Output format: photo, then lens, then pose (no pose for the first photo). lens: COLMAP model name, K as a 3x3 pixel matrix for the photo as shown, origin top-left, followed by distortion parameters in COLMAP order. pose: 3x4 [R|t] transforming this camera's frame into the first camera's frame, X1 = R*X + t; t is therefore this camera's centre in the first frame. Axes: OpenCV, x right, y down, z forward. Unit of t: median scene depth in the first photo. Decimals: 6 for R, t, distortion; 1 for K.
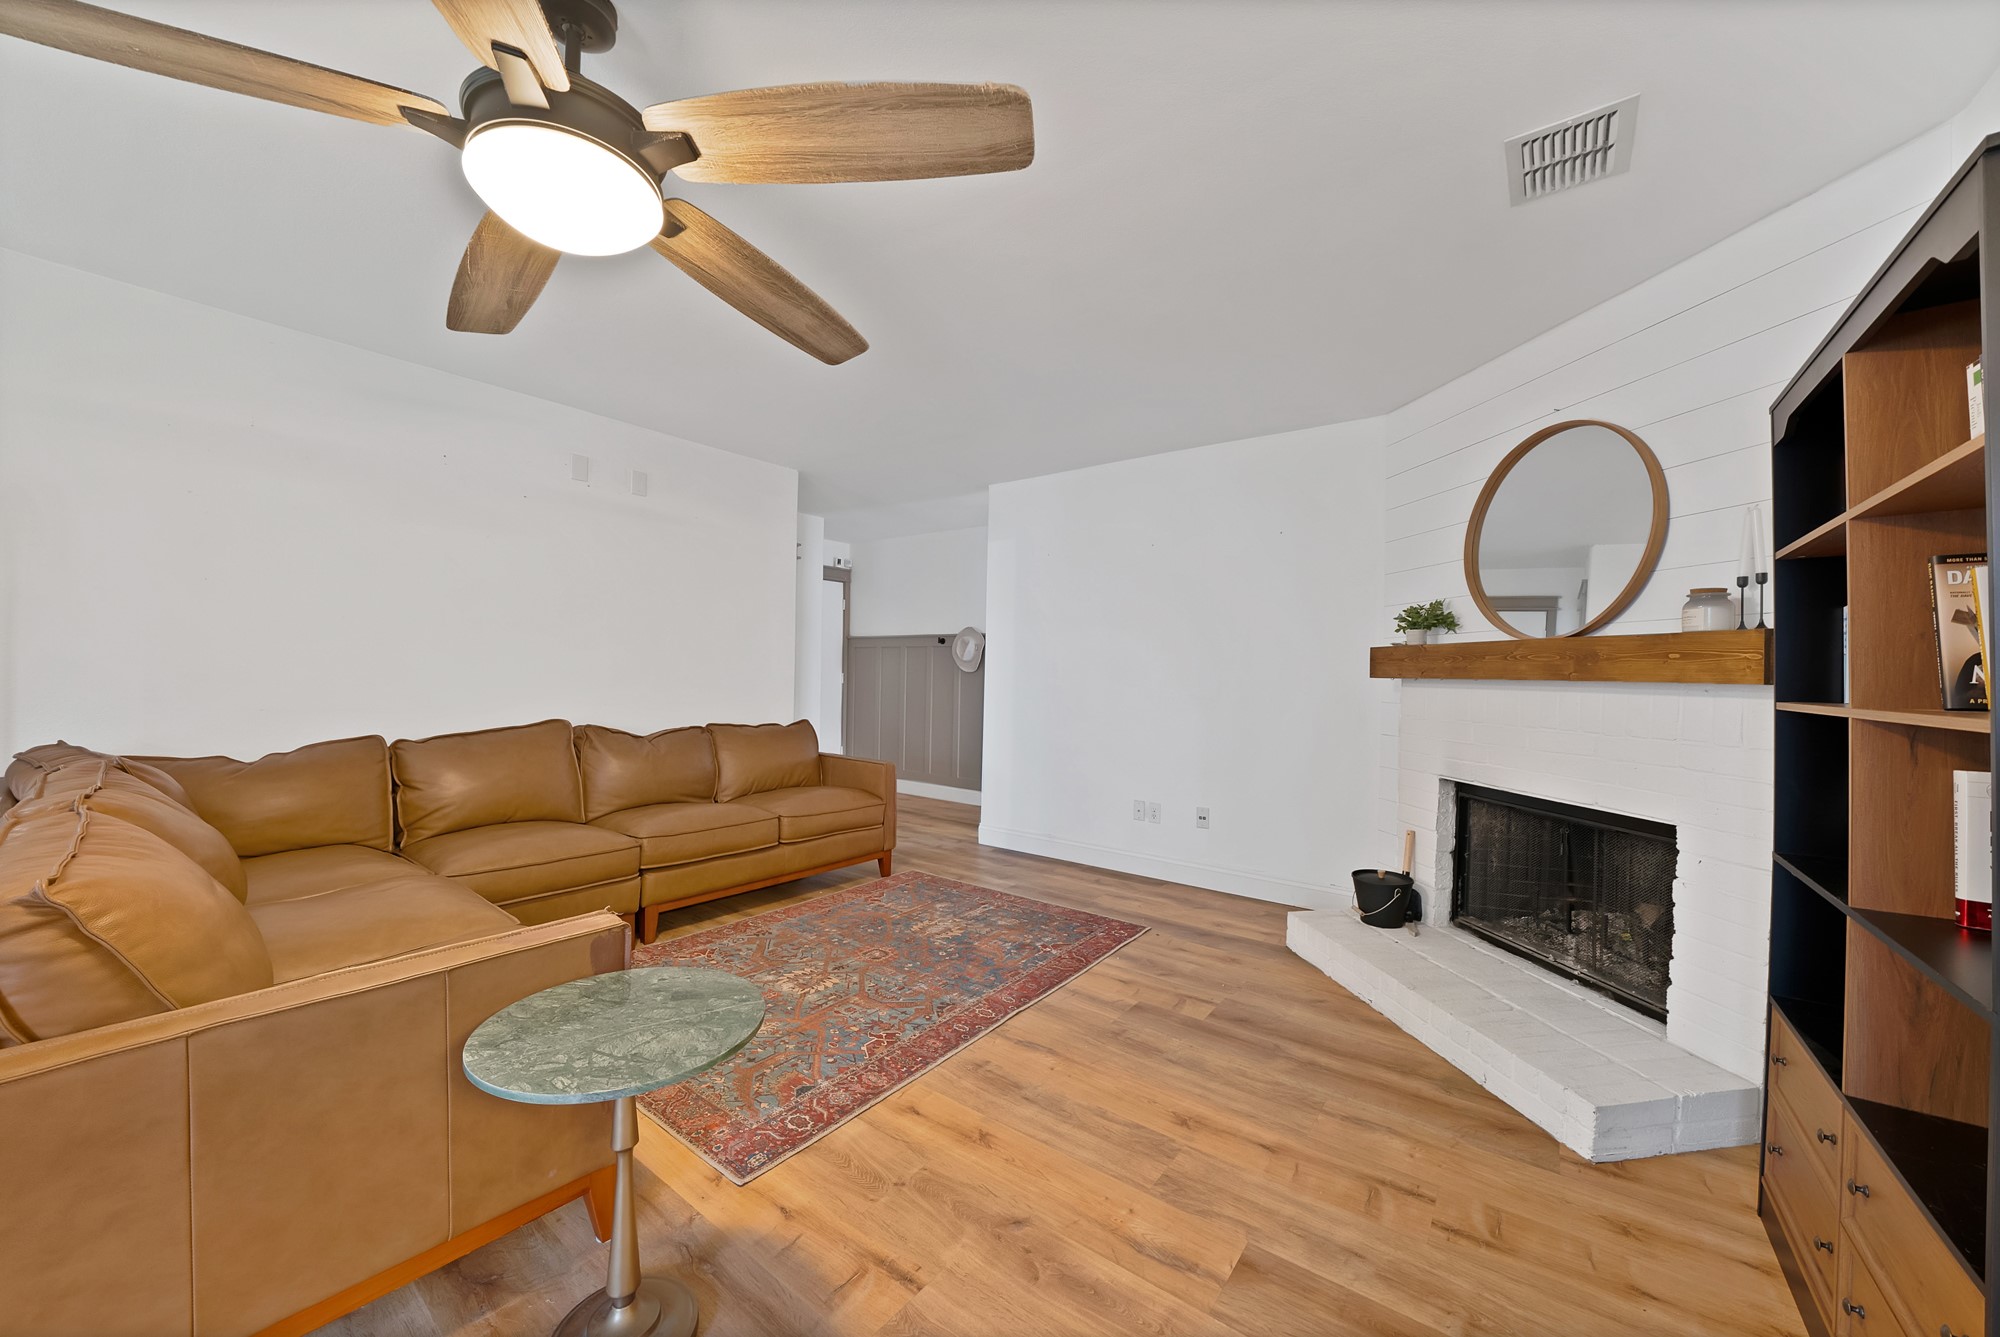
lens RADIAL K [[724.3, 0, 996.0], [0, 724.3, 674.3], [0, 0, 1]] dist [-0.017944, 0.000658]
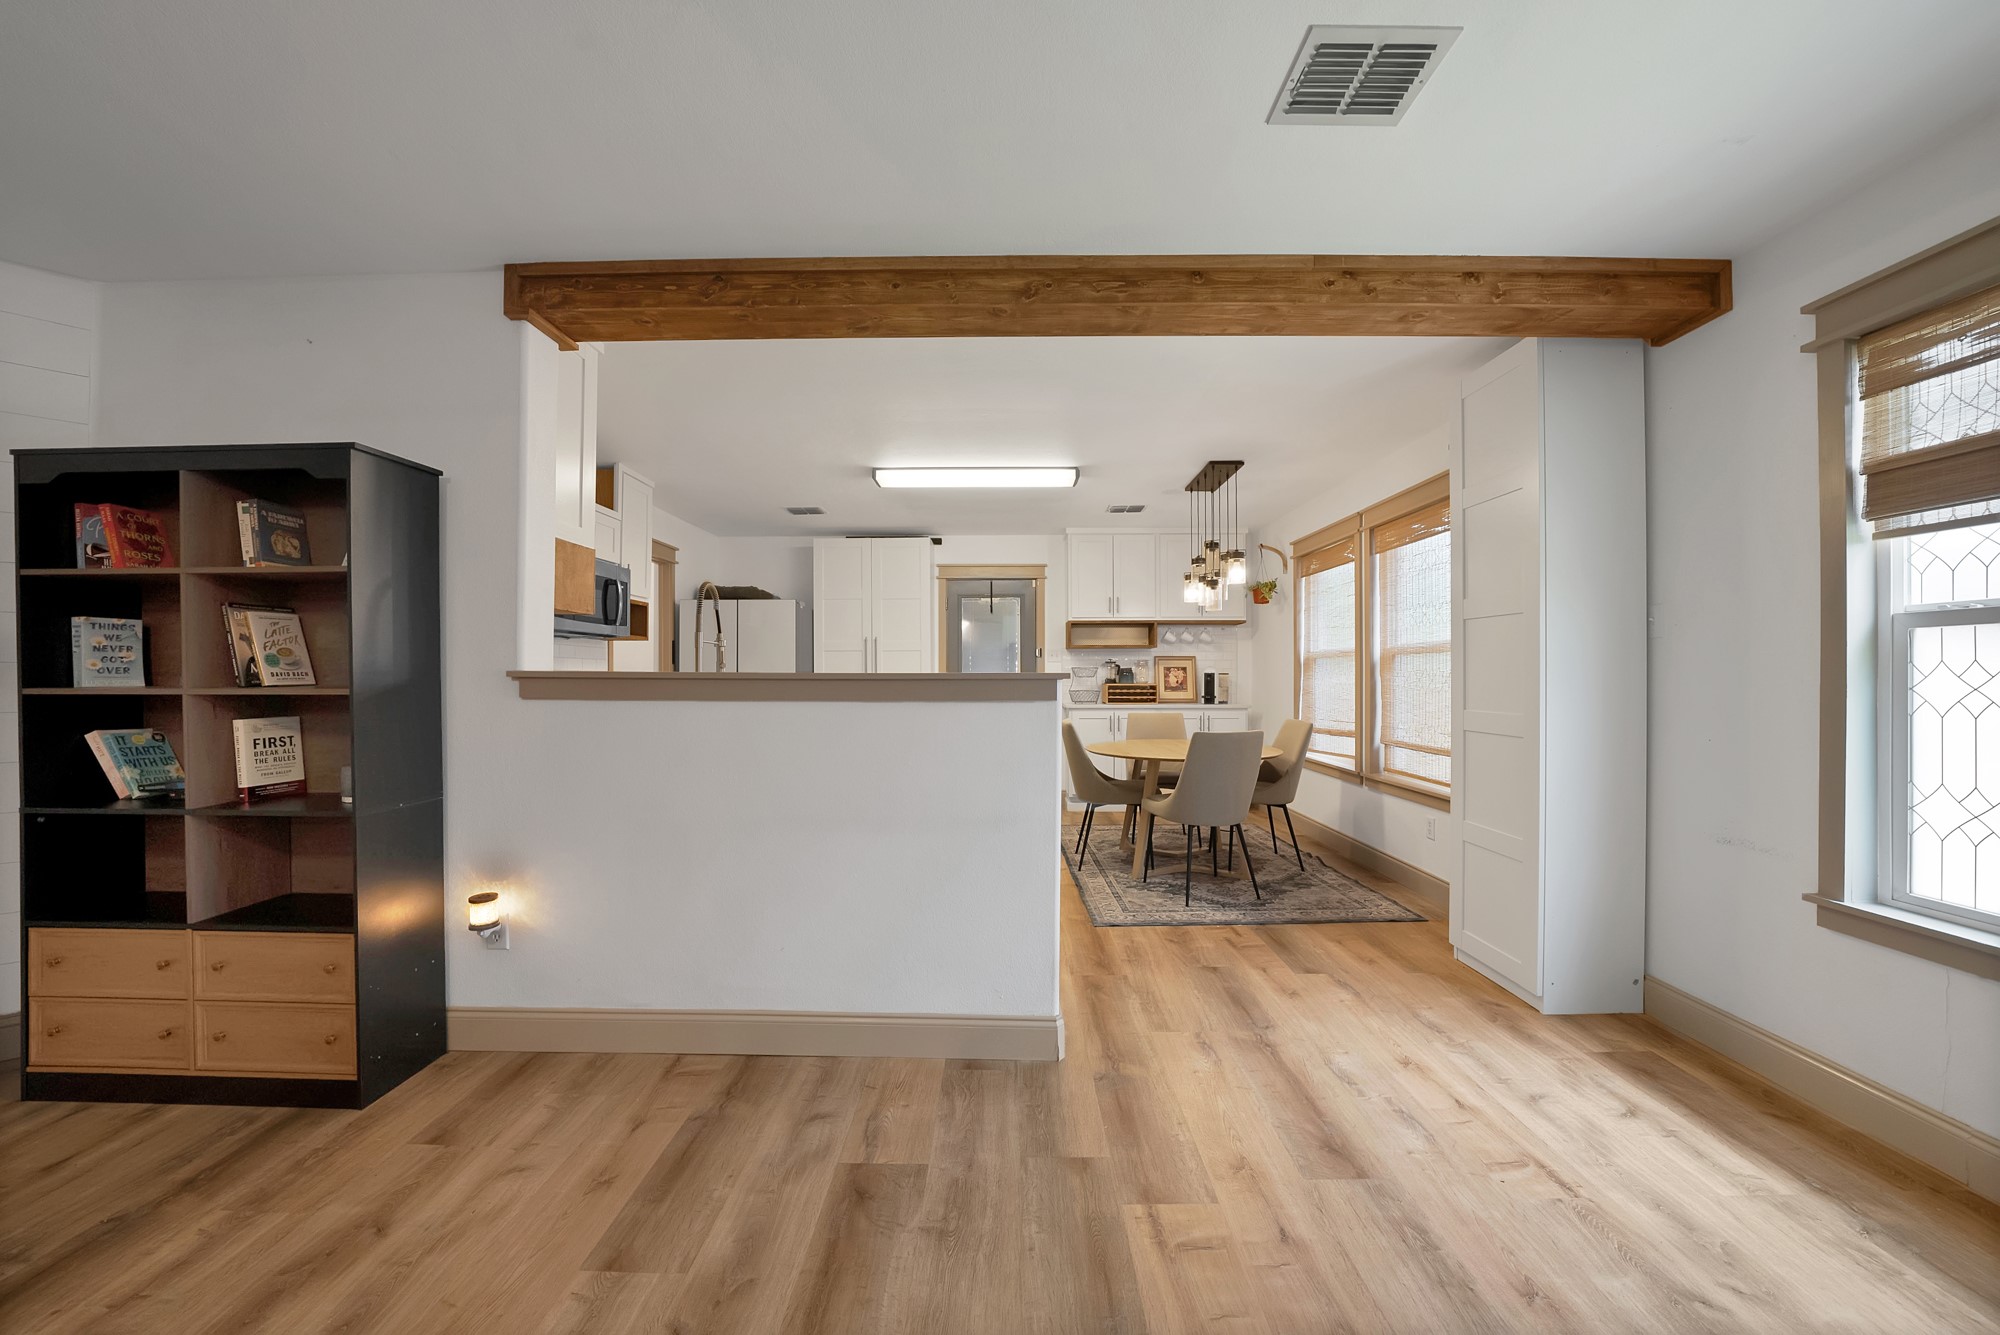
lens RADIAL K [[714.7, 0, 993.6], [0, 714.7, 674.4], [0, 0, 1]] dist [-0.020466, 0.000379]
pose [[-0.599220, -0.016586, 0.800412, -0.520517], [-0.009404, 0.999862, 0.013678, -0.011072], [-0.800529, 0.000669, -0.599294, 0.195167]]
